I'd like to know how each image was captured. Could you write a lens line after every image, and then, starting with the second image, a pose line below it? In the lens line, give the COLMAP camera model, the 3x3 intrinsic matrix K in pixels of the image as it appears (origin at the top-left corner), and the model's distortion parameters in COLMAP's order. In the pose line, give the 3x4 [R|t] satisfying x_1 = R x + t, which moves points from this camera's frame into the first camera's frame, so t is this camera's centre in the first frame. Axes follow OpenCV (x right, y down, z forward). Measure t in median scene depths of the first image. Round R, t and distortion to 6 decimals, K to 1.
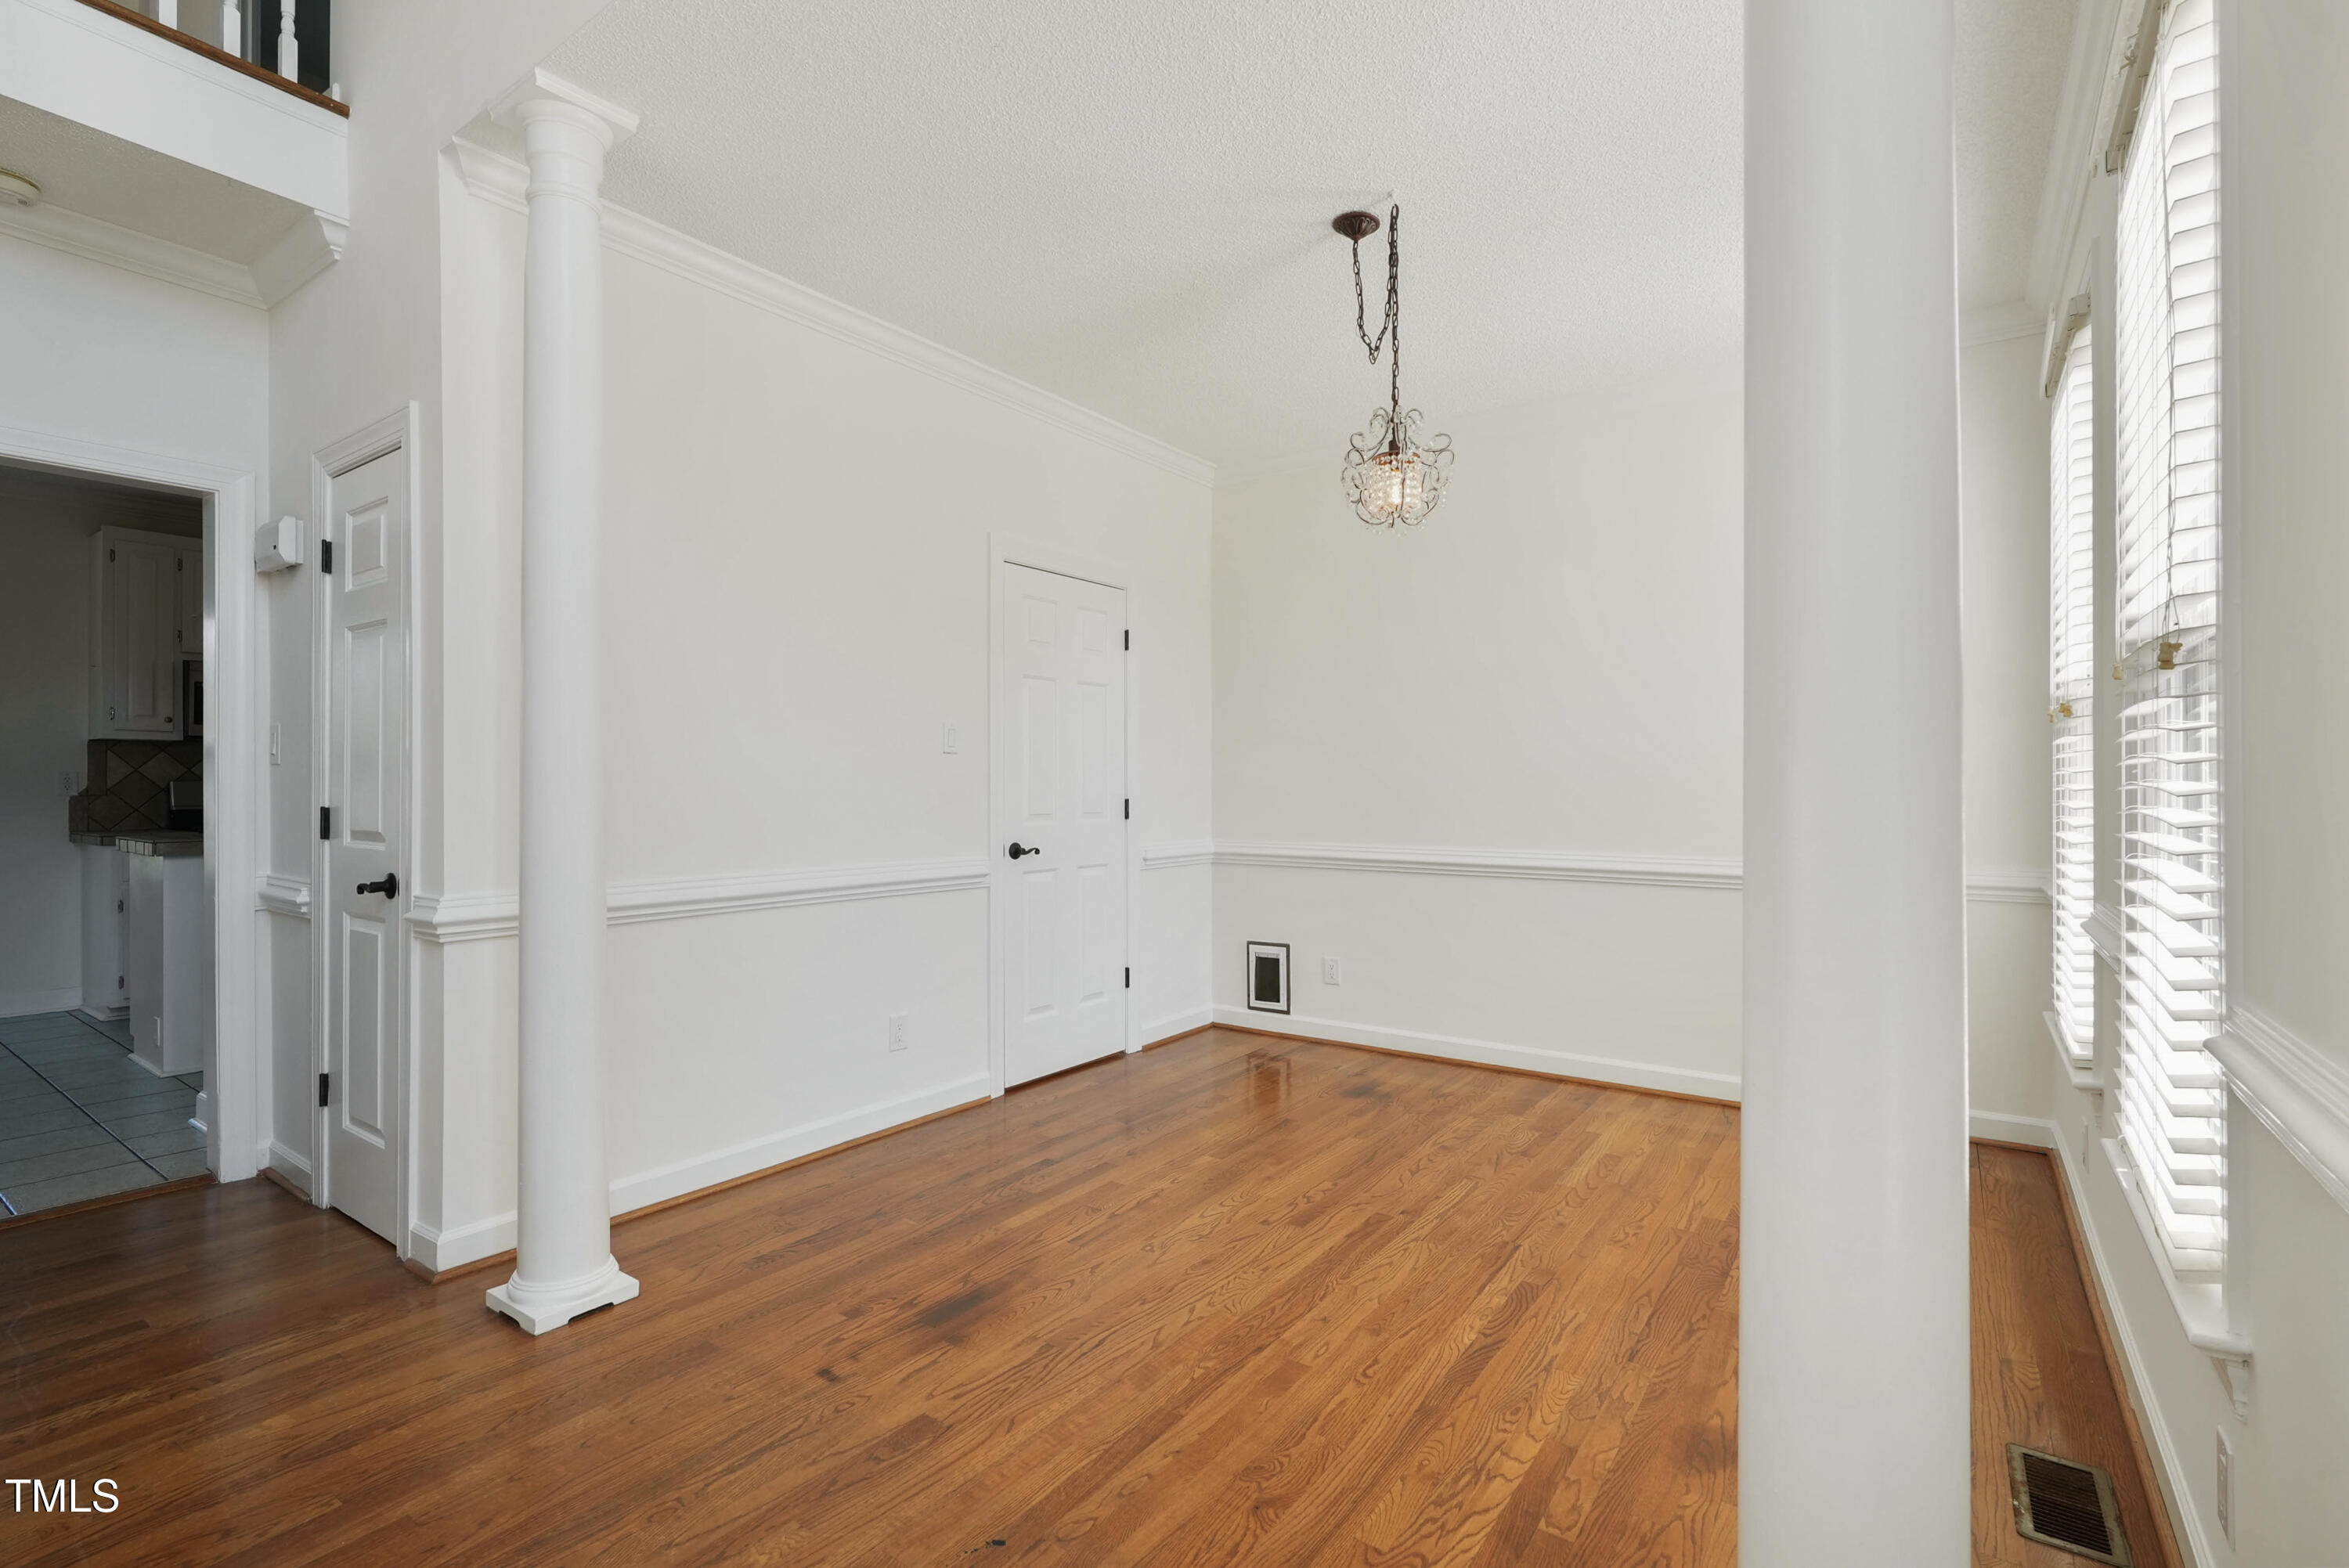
lens RADIAL K [[1072.0, 0, 1148.6], [0, 1072.0, 786.5], [0, 0, 1]] dist [-0.013429, 0.005599]
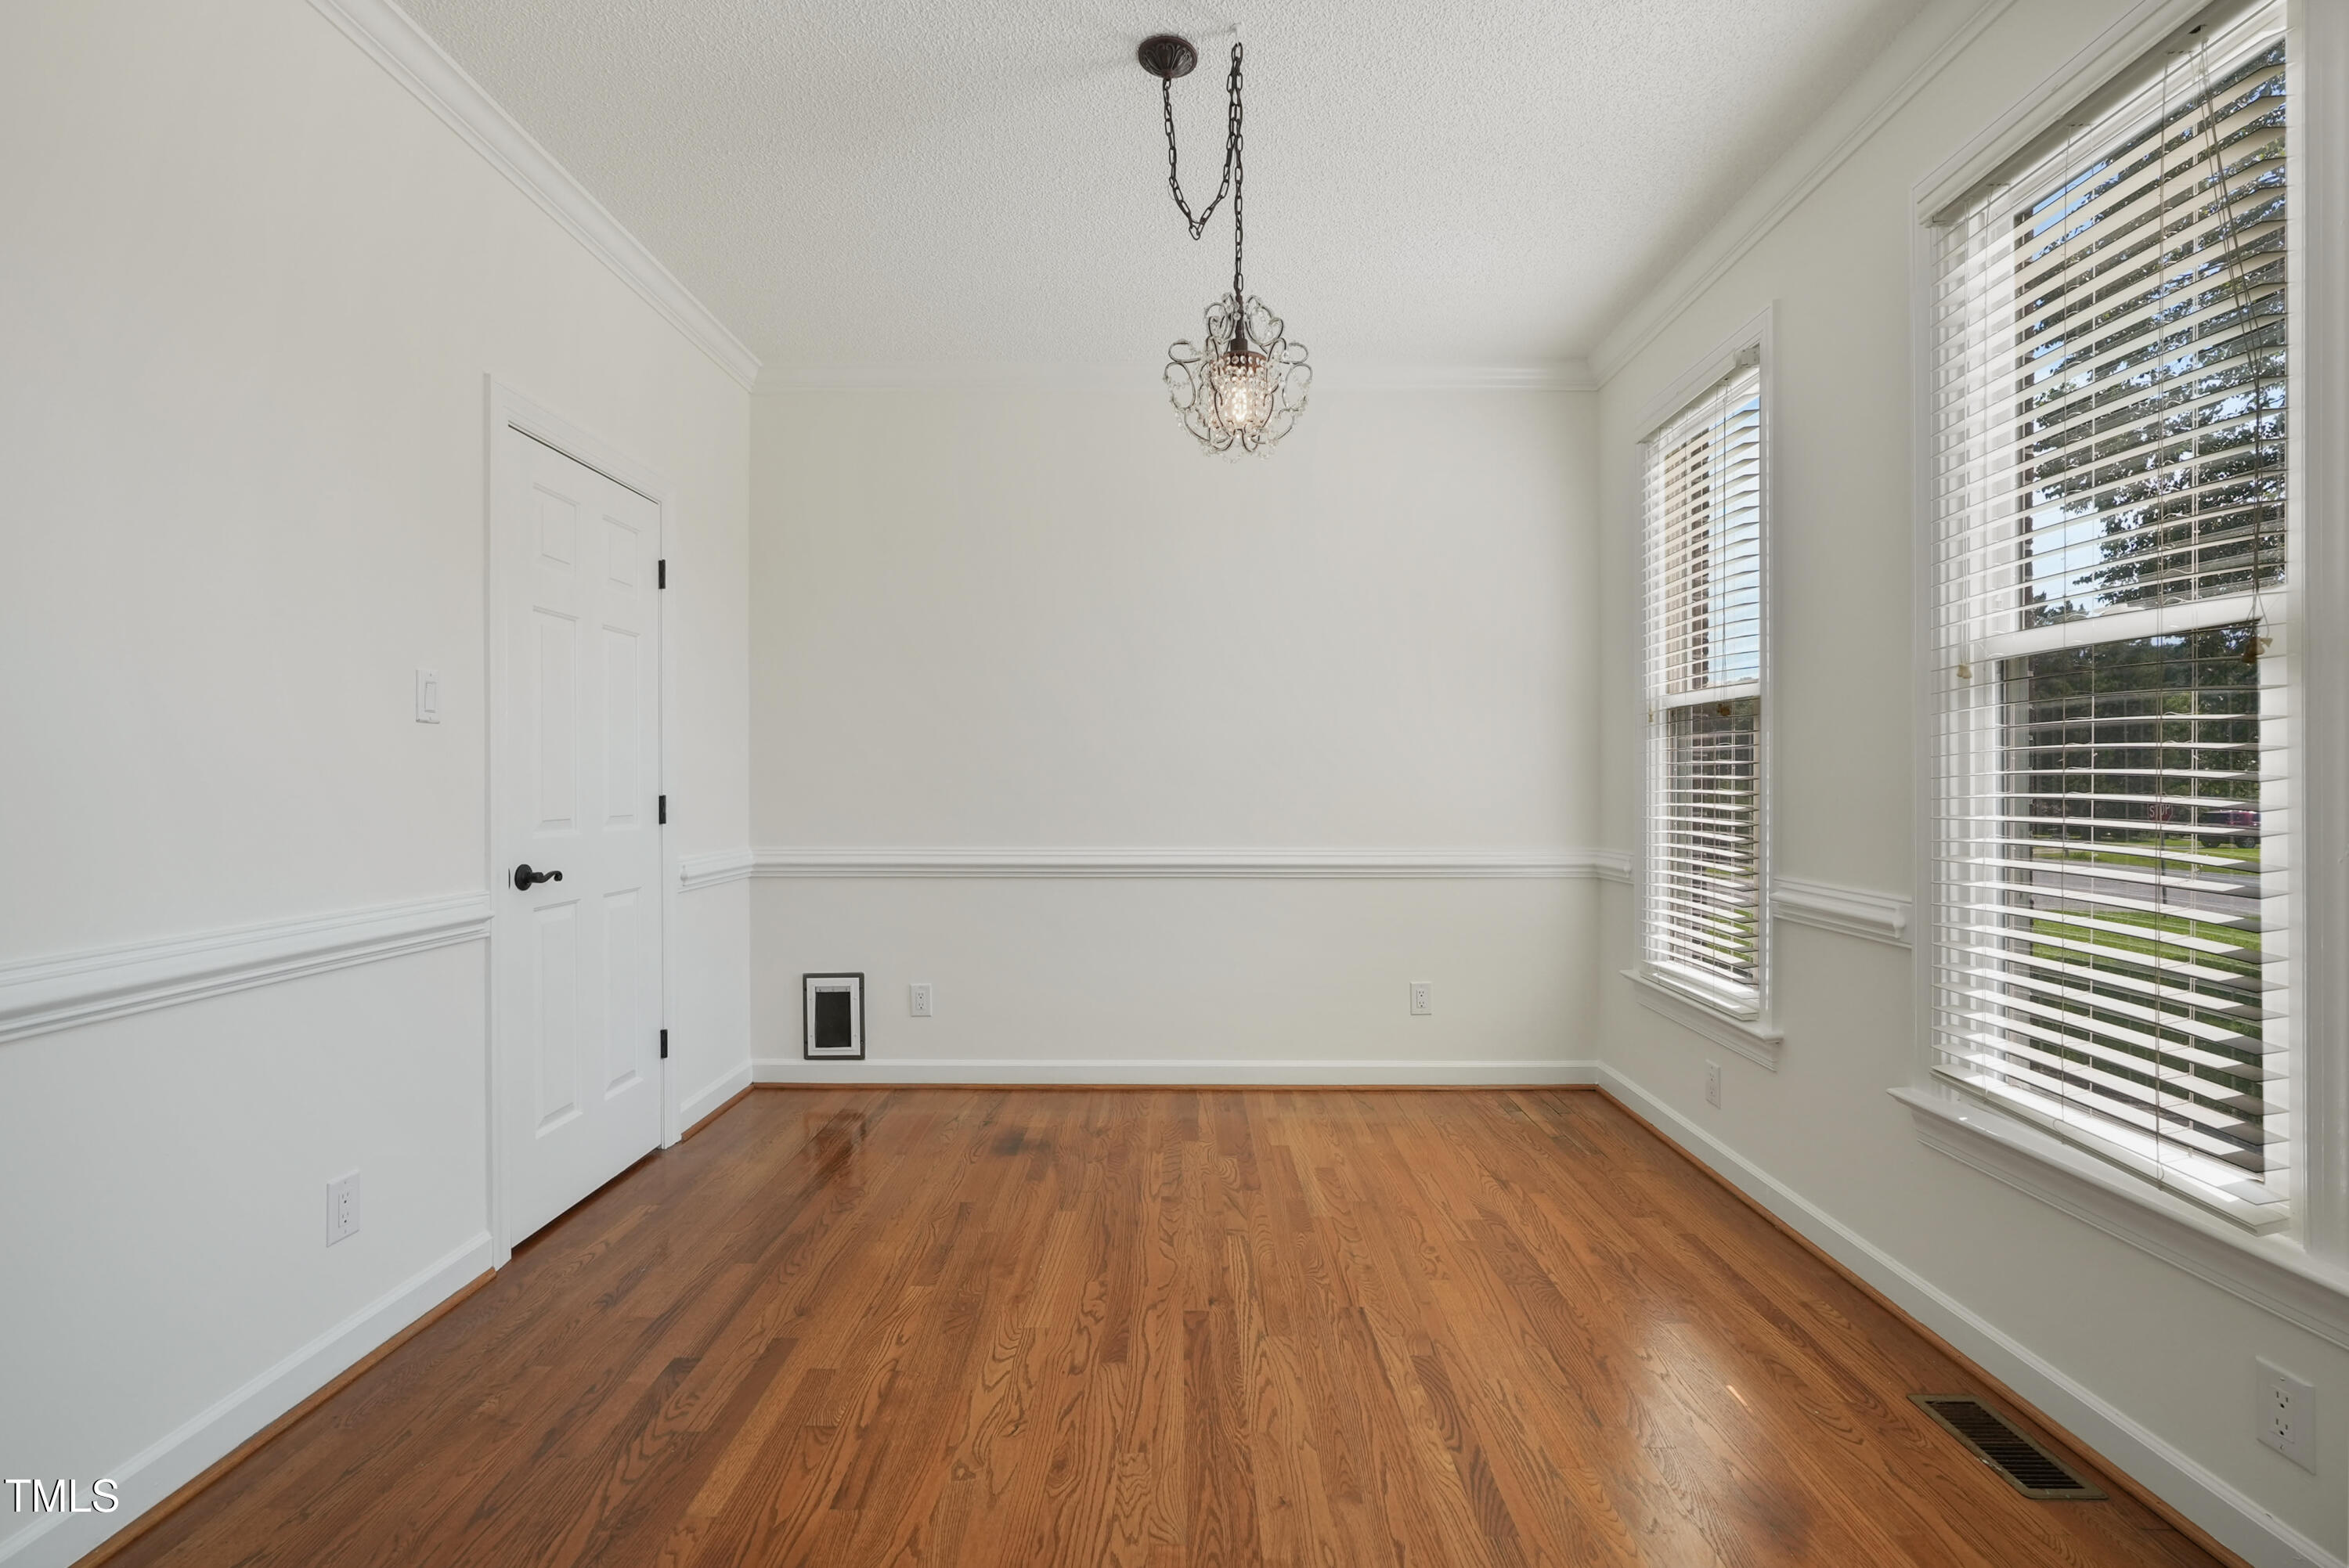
lens RADIAL K [[1072.0, 0, 1179.9], [0, 1072.0, 784.6], [0, 0, 1]] dist [-0.013429, 0.005599]
pose [[0.815864, -0.003725, 0.578232, -0.212616], [0.001581, 0.999990, 0.004211, 0.002263], [-0.578242, -0.002521, 0.815862, 0.301418]]
